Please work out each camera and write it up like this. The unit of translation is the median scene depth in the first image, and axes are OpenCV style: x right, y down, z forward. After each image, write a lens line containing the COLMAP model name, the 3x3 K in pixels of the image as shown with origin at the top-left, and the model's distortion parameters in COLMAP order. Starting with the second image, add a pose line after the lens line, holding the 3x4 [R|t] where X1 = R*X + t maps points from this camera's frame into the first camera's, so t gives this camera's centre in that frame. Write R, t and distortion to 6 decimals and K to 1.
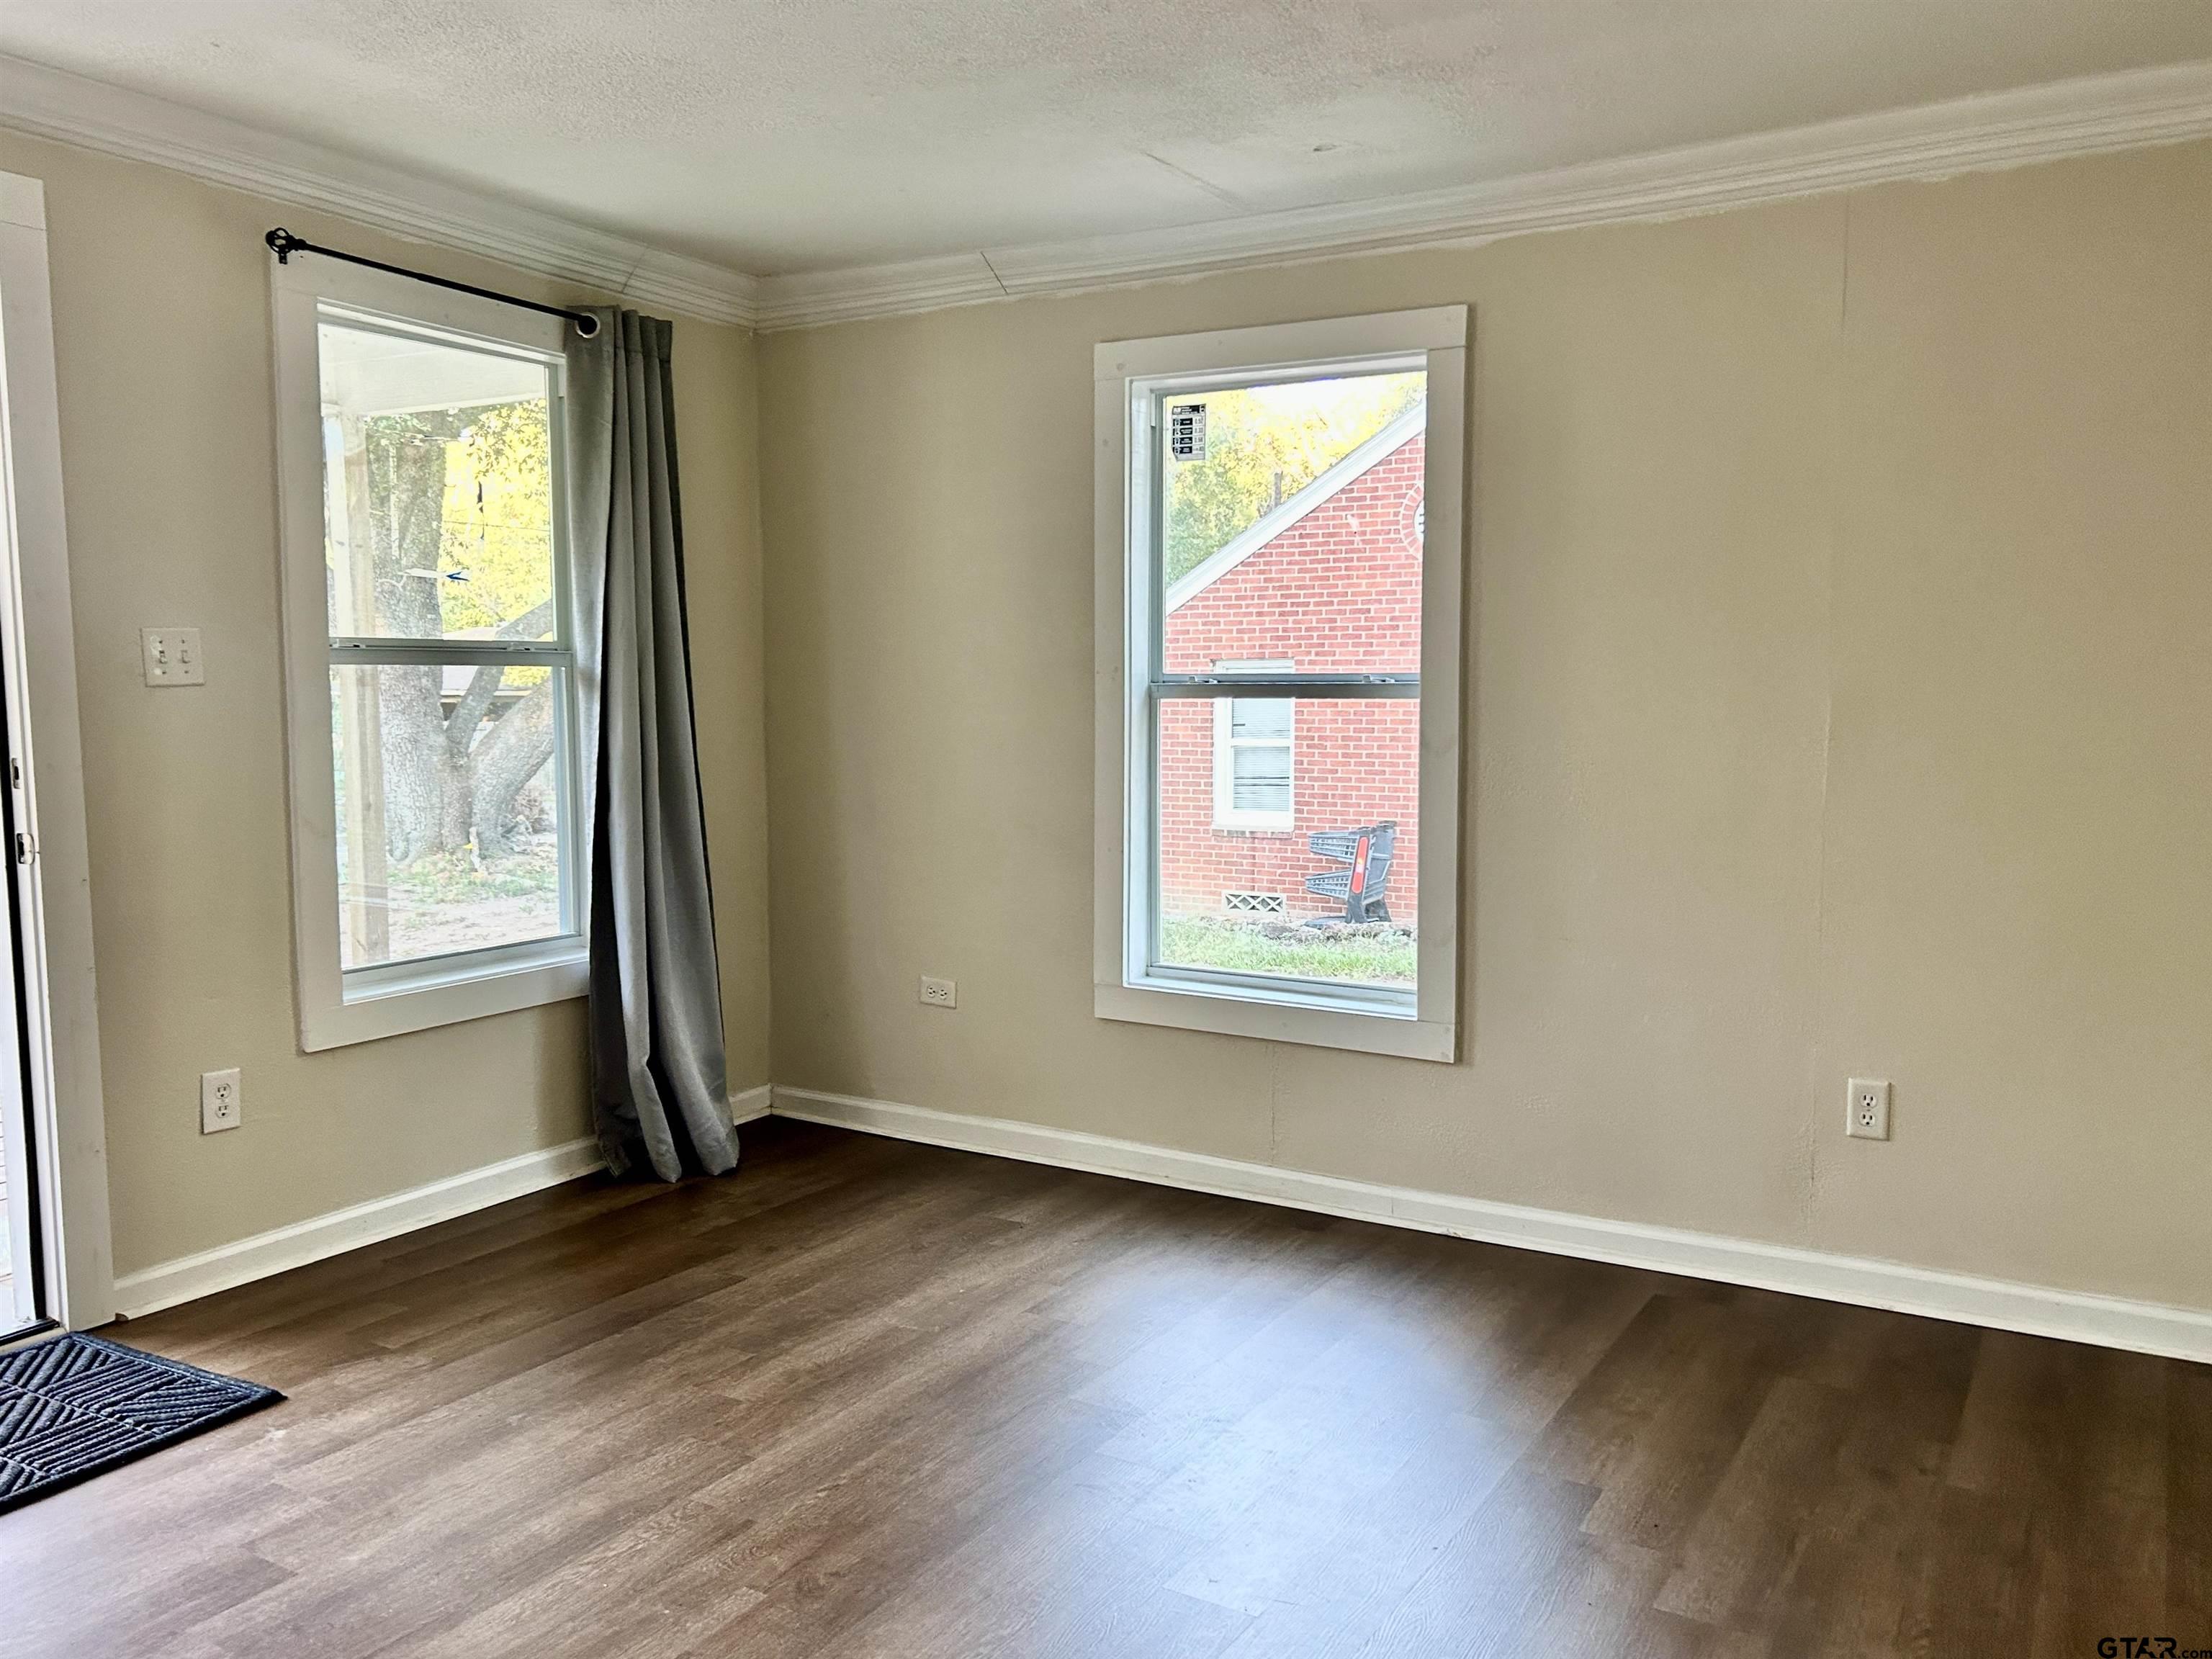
lens RADIAL K [[1700.3, 0, 1106.0], [0, 1700.3, 829.5], [0, 0, 1]] dist [0.014657, -0.002132]
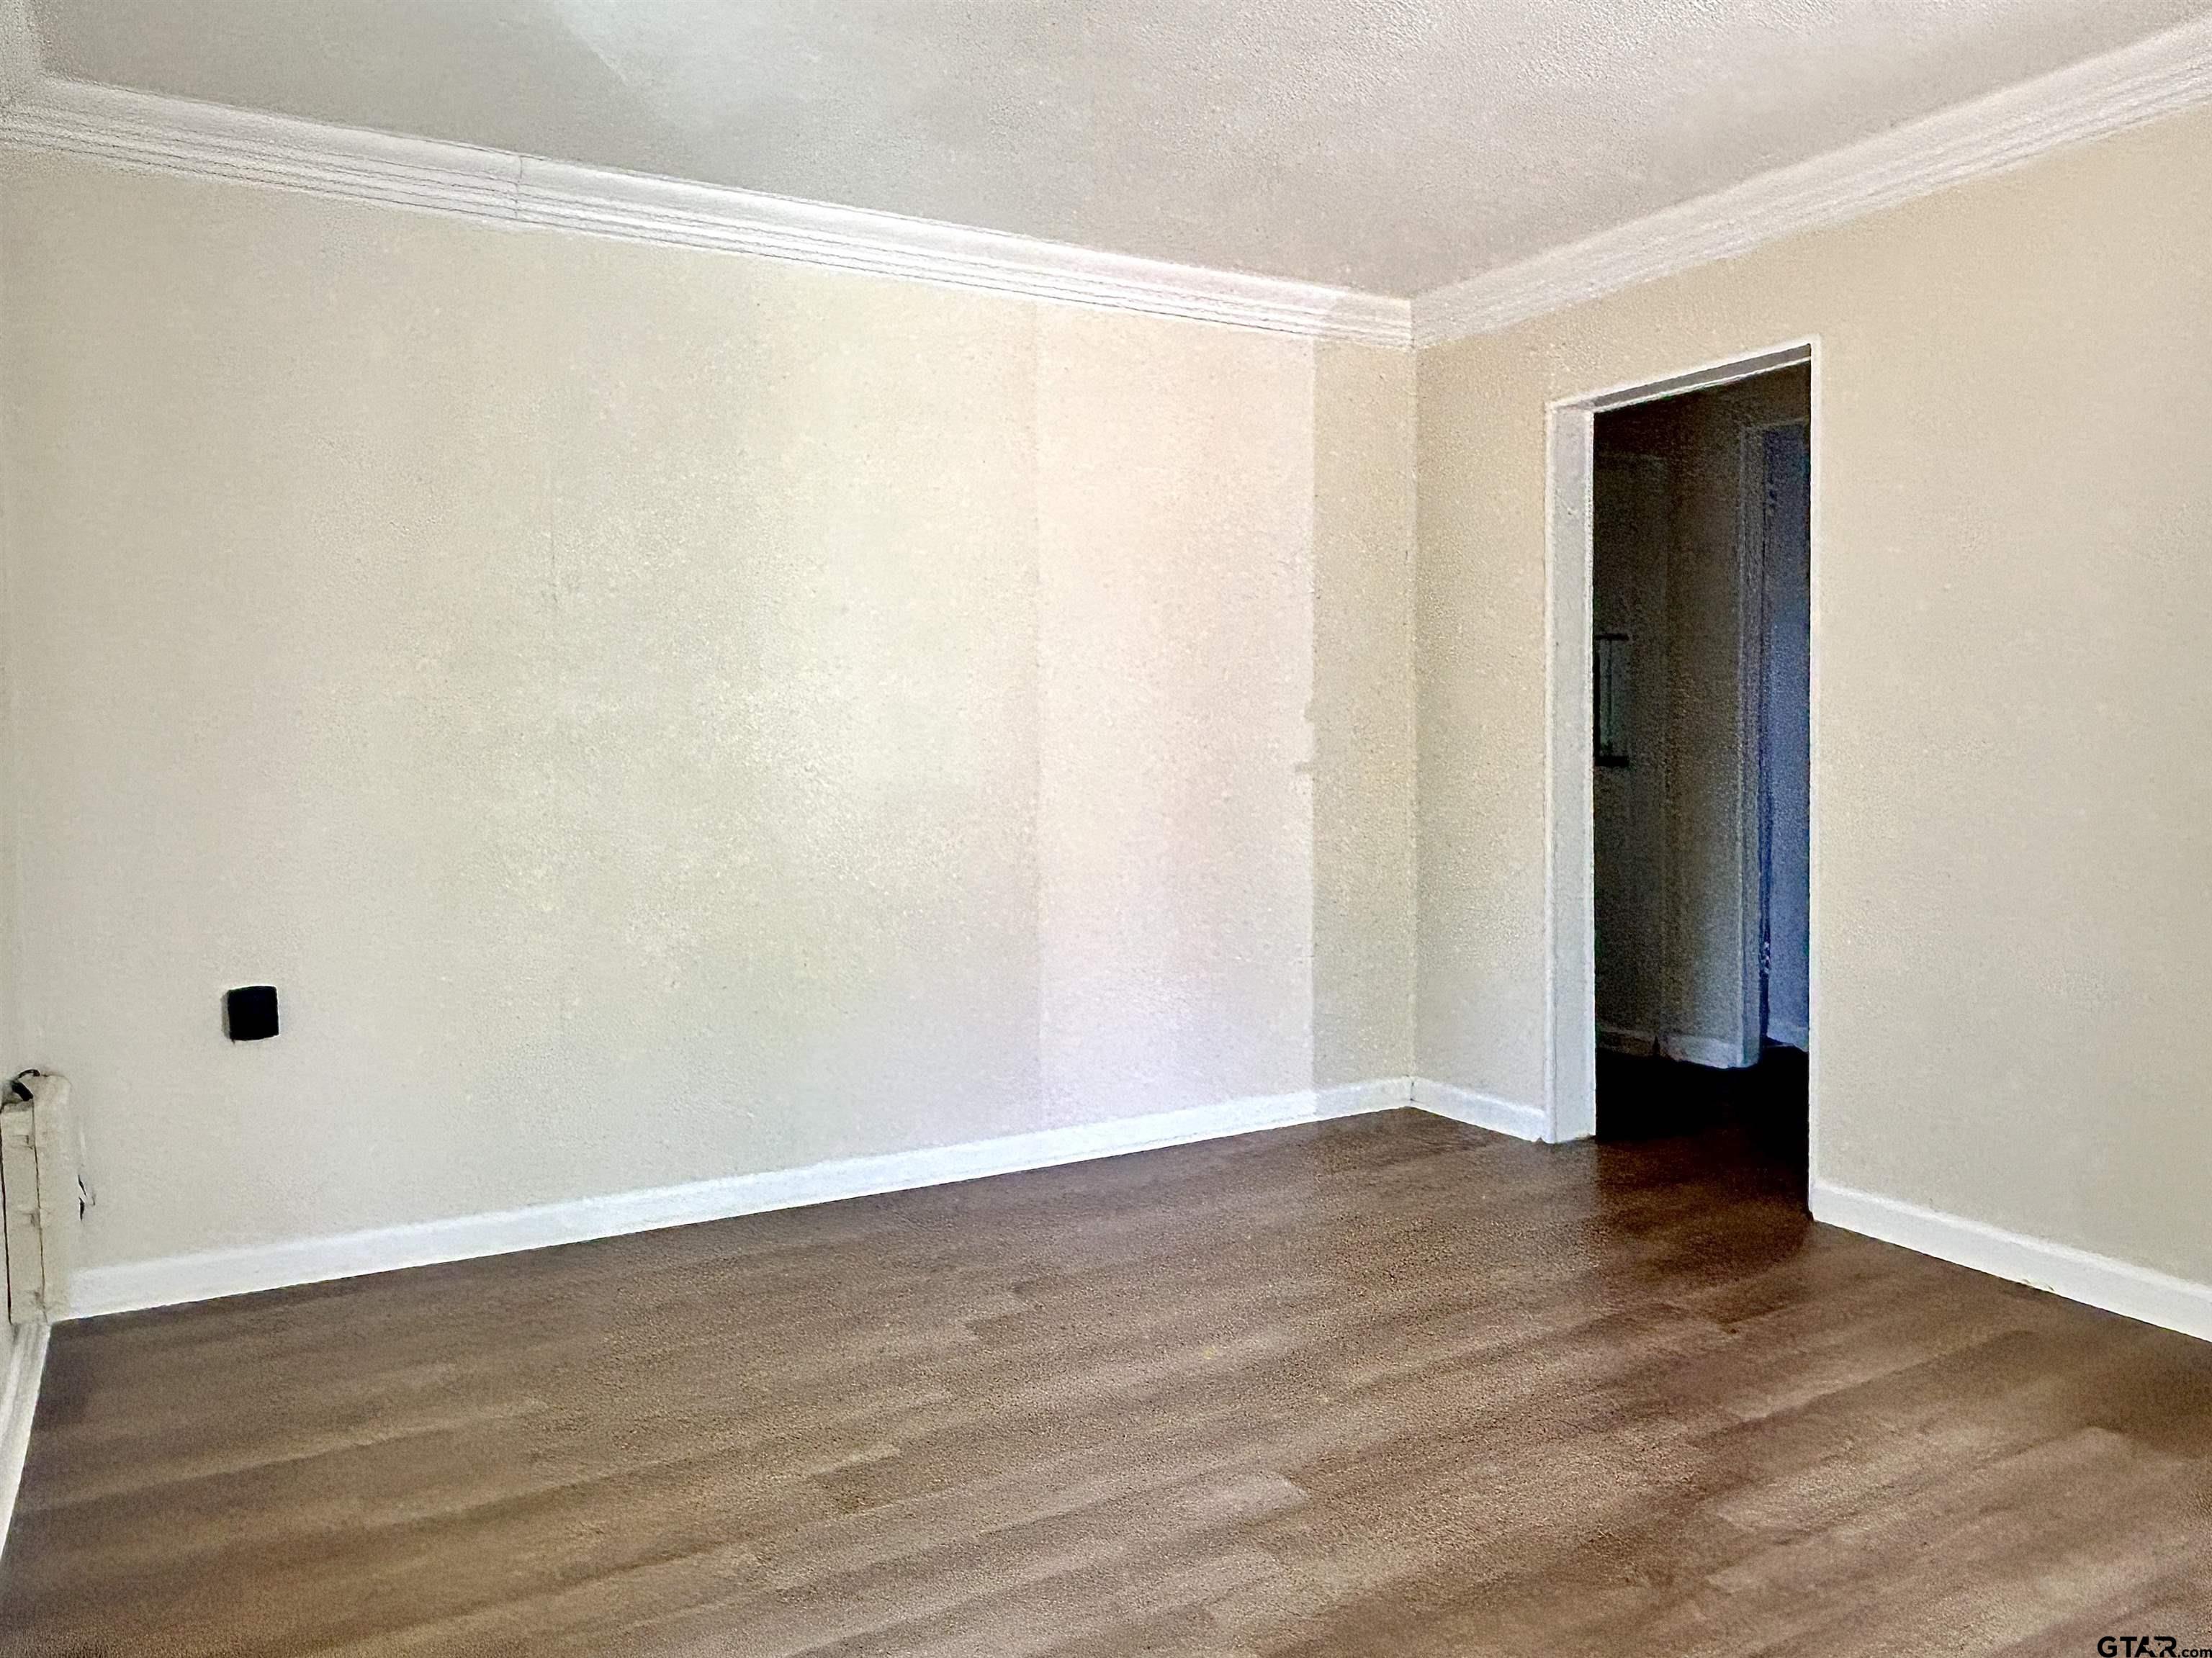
lens RADIAL K [[1593.8, 0, 1106.0], [0, 1593.8, 829.0], [0, 0, 1]] dist [-0.011962, -0.004000]
pose [[-0.867671, -0.024433, 0.496538, -0.195689], [0.054421, 0.988121, 0.143718, -0.067055], [-0.494152, 0.151722, -0.856034, 1.077304]]
